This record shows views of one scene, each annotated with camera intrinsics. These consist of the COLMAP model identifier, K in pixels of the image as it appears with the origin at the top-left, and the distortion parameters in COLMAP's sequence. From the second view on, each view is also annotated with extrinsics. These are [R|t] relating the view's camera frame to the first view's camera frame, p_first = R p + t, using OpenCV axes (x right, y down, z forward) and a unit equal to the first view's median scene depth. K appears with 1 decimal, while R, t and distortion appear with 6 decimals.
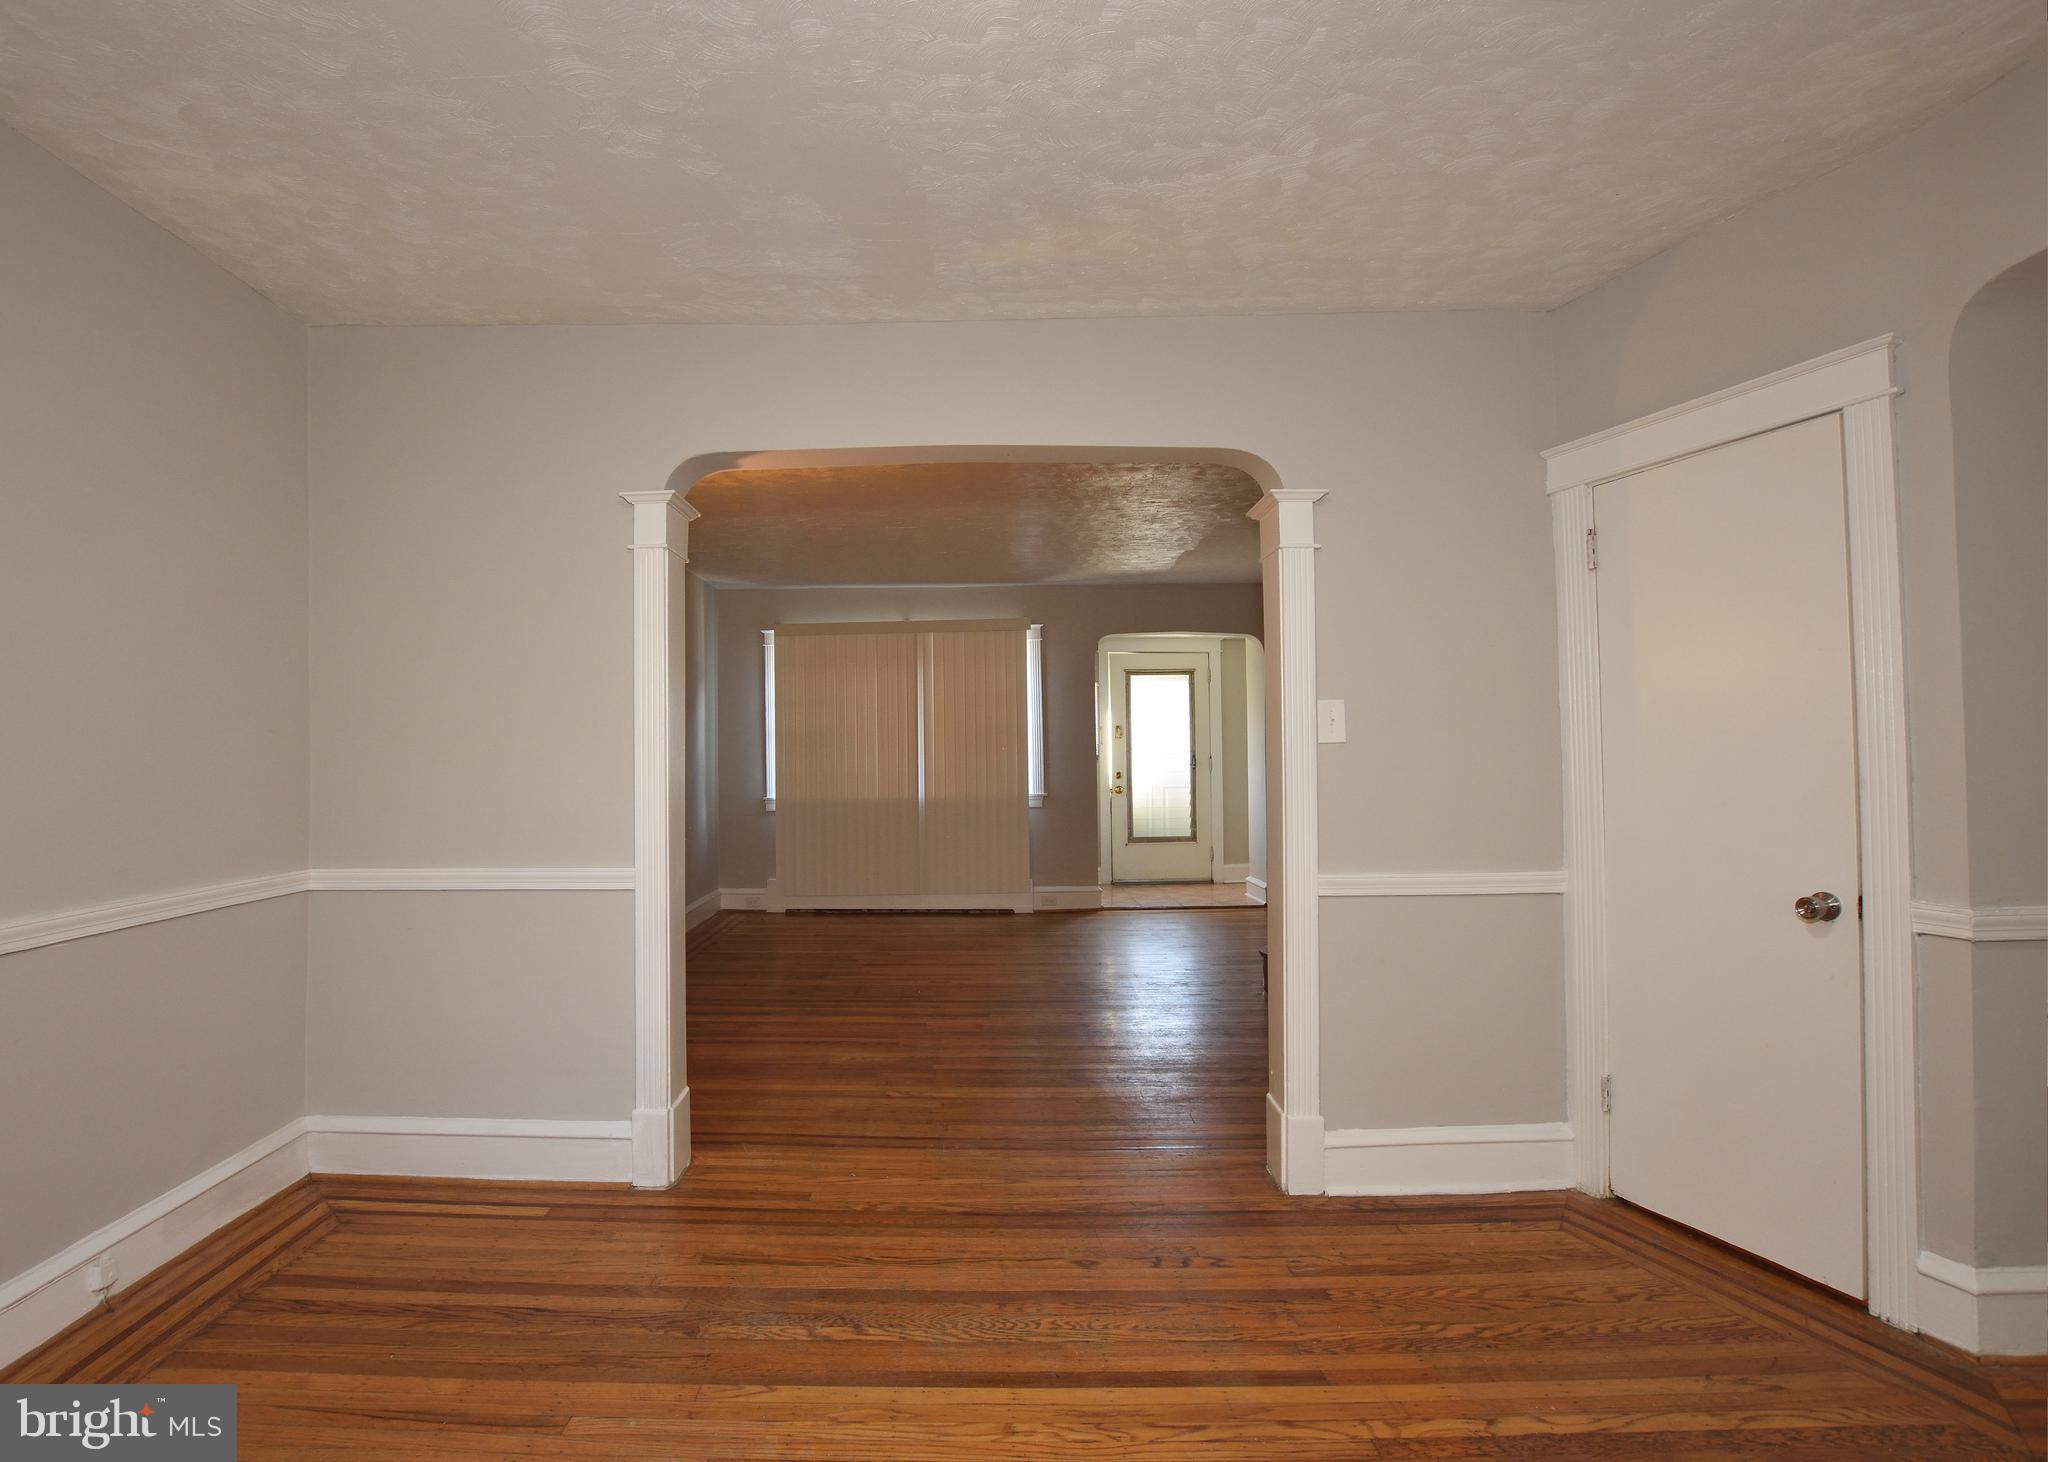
lens RADIAL K [[1008.3, 0, 940.5], [0, 1008.3, 728.9], [0, 0, 1]] dist [-0.027800, 0.004590]
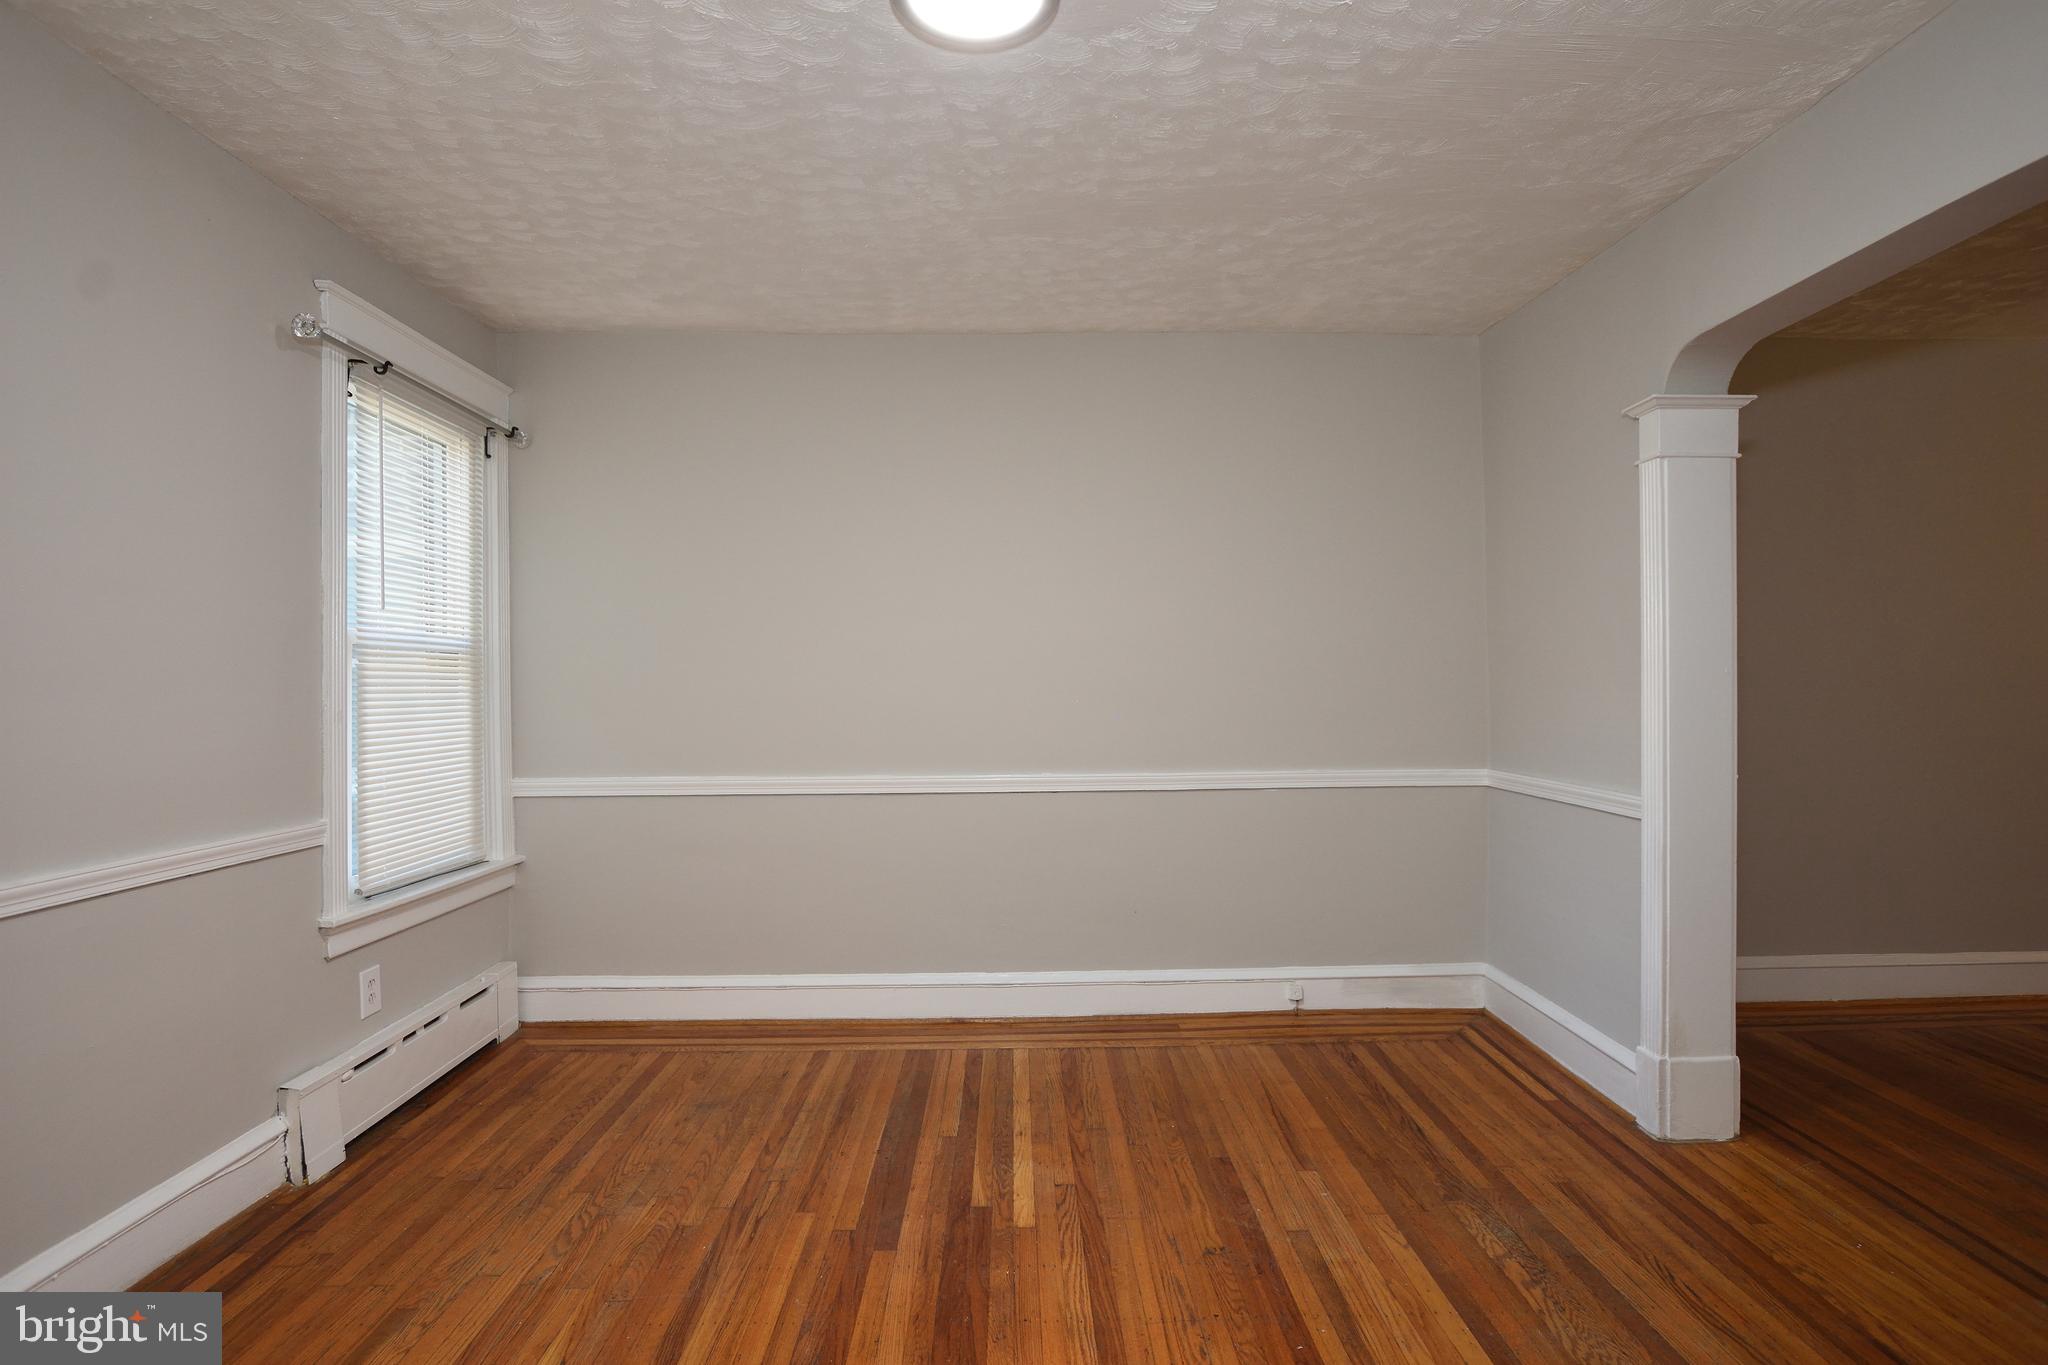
lens RADIAL K [[1064.8, 0, 1028.8], [0, 1064.8, 698.7], [0, 0, 1]] dist [0.015089, 0.000077]
pose [[0.027897, 0.017319, -0.999461, 0.259919], [0.030965, 0.999355, 0.018181, 0.003881], [0.999131, -0.031456, 0.027342, 0.146000]]
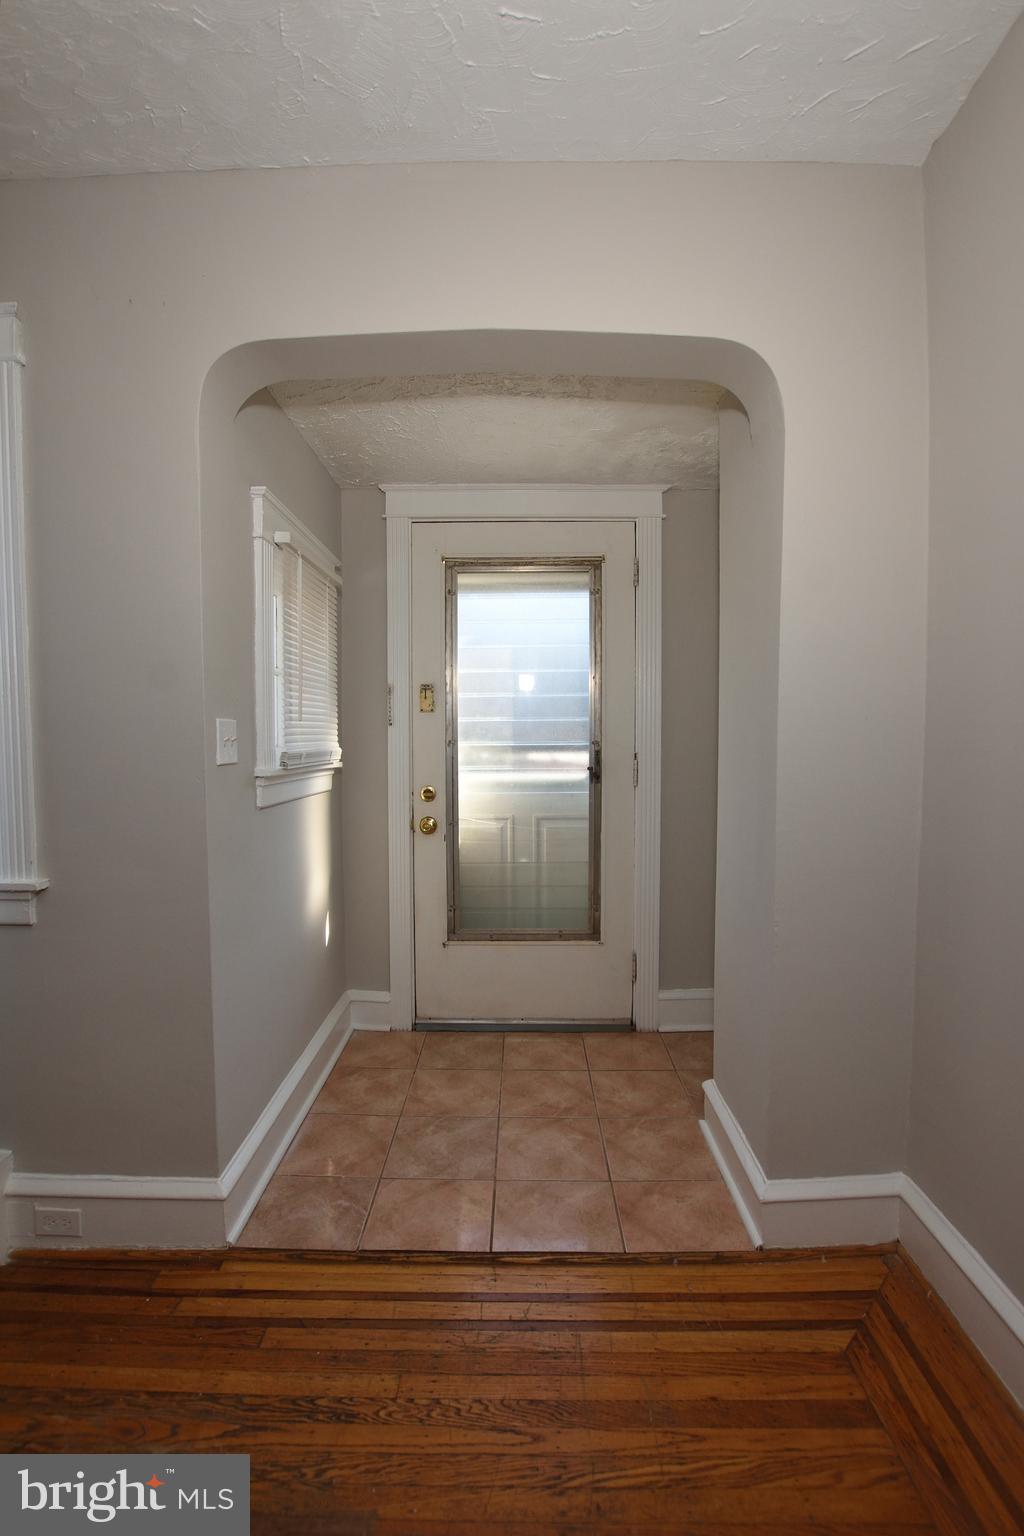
lens RADIAL K [[687.5, 0, 509.3], [0, 687.5, 771.6], [0, 0, 1]] dist [-0.027399, 0.001977]
pose [[0.999969, 0.007518, 0.002219, 0.245252], [-0.007658, 0.997383, 0.071898, 0.015604], [-0.001673, -0.071913, 0.997410, 0.803427]]
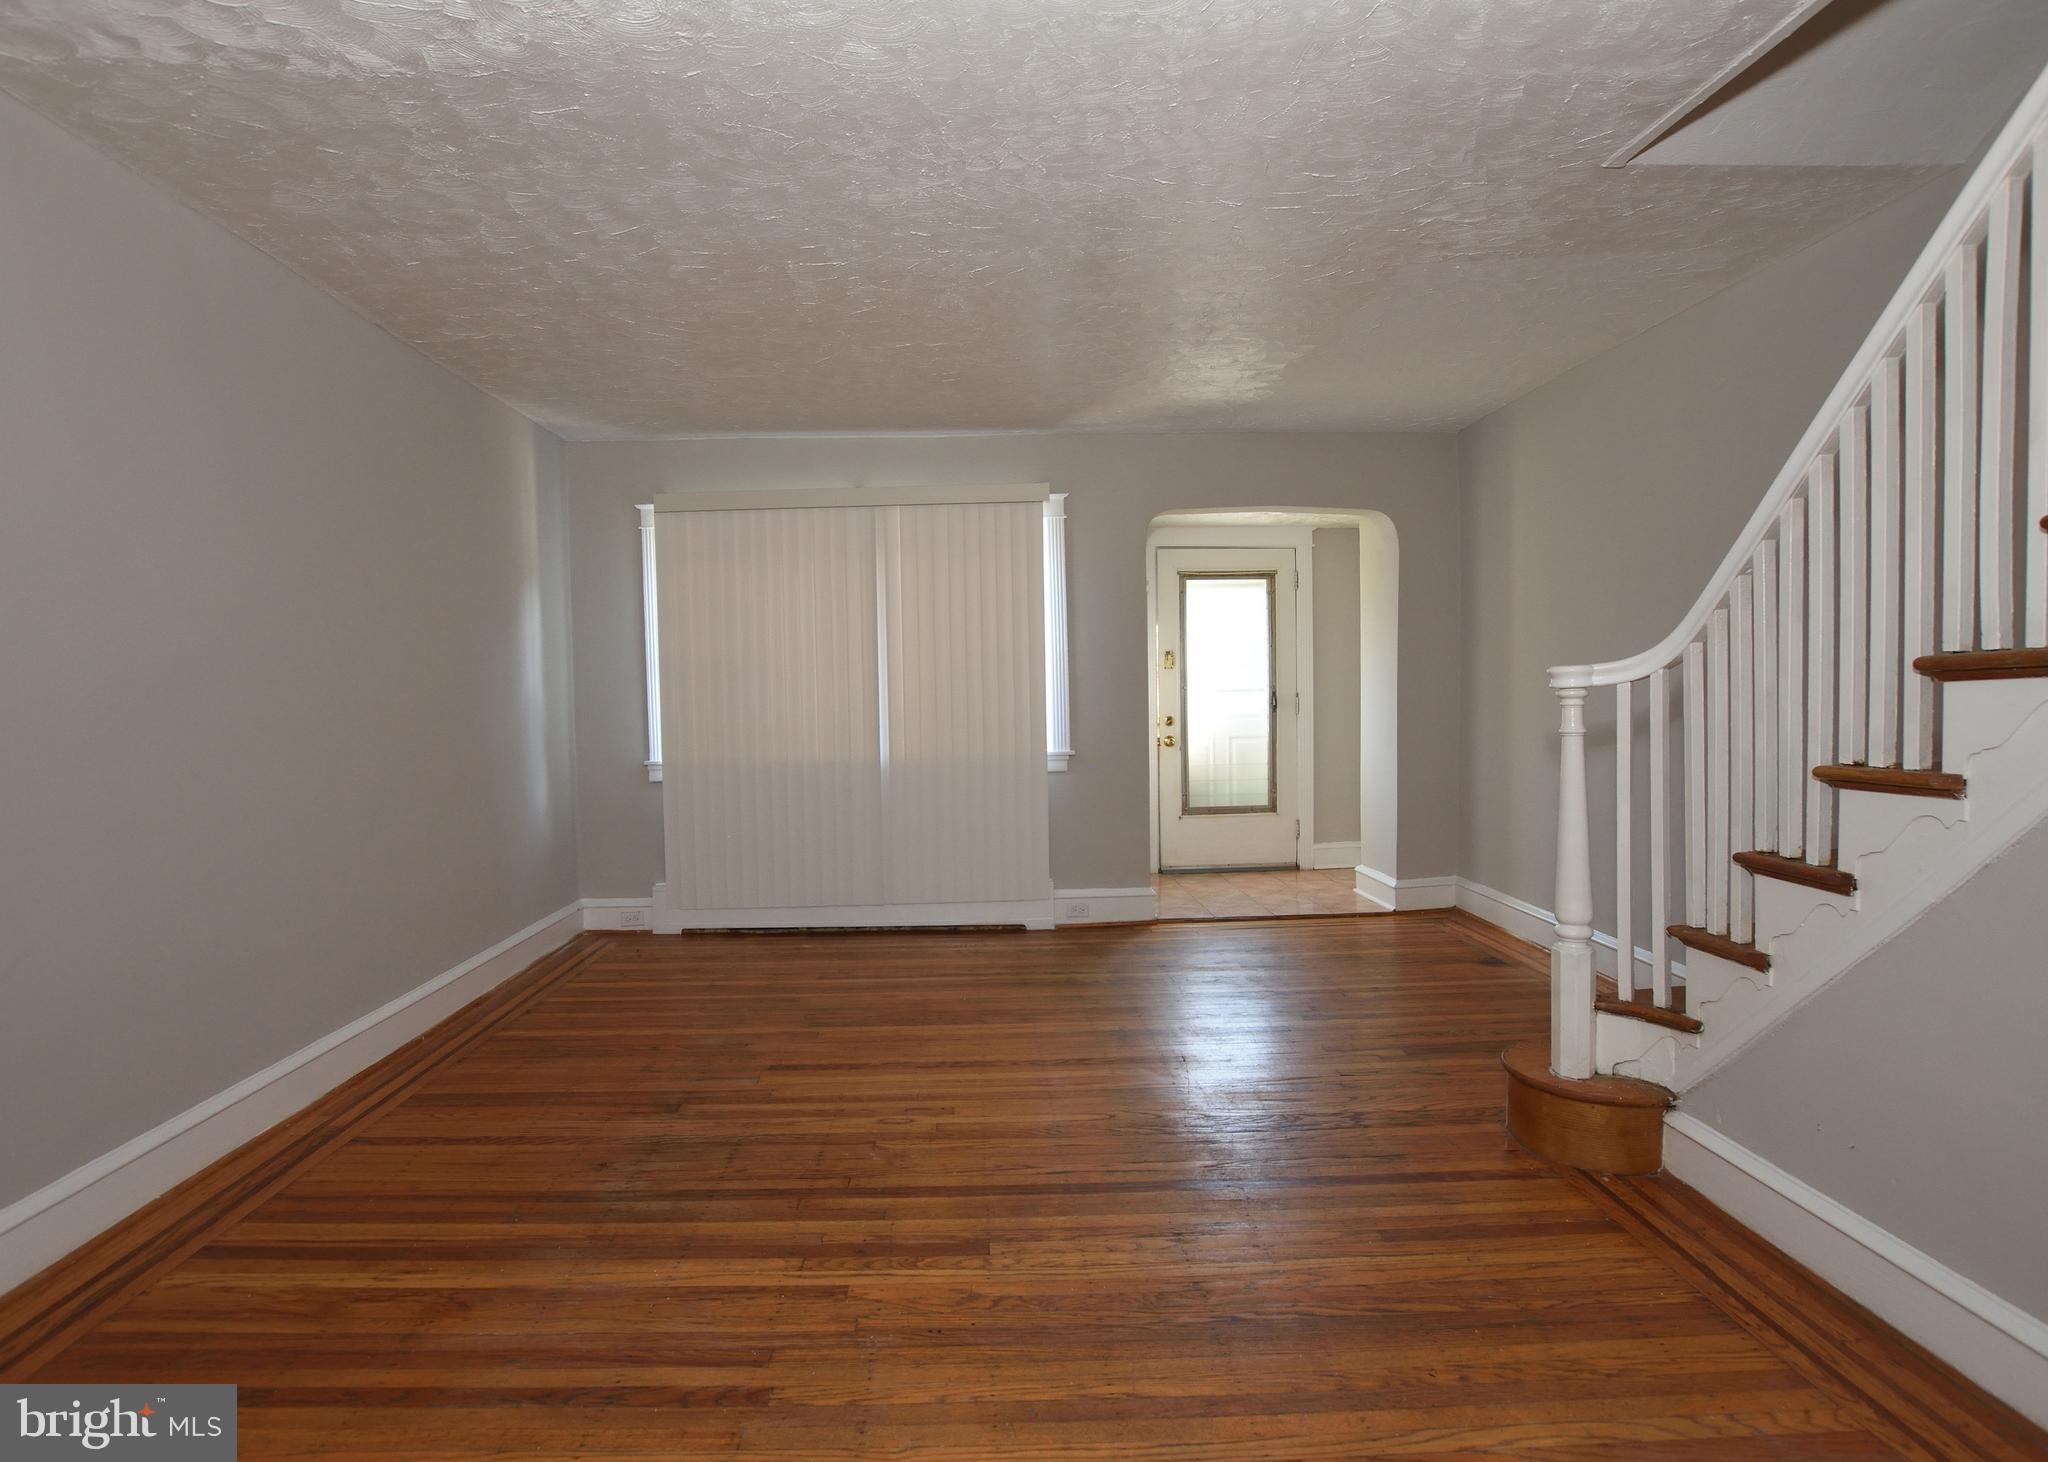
lens RADIAL K [[1008.3, 0, 982.0], [0, 1008.3, 736.2], [0, 0, 1]] dist [-0.027800, 0.004590]
pose [[0.999089, -0.010274, 0.041411, 0.017447], [0.007567, 0.997856, 0.065007, 0.010817], [-0.041990, -0.064634, 0.997025, 0.341657]]
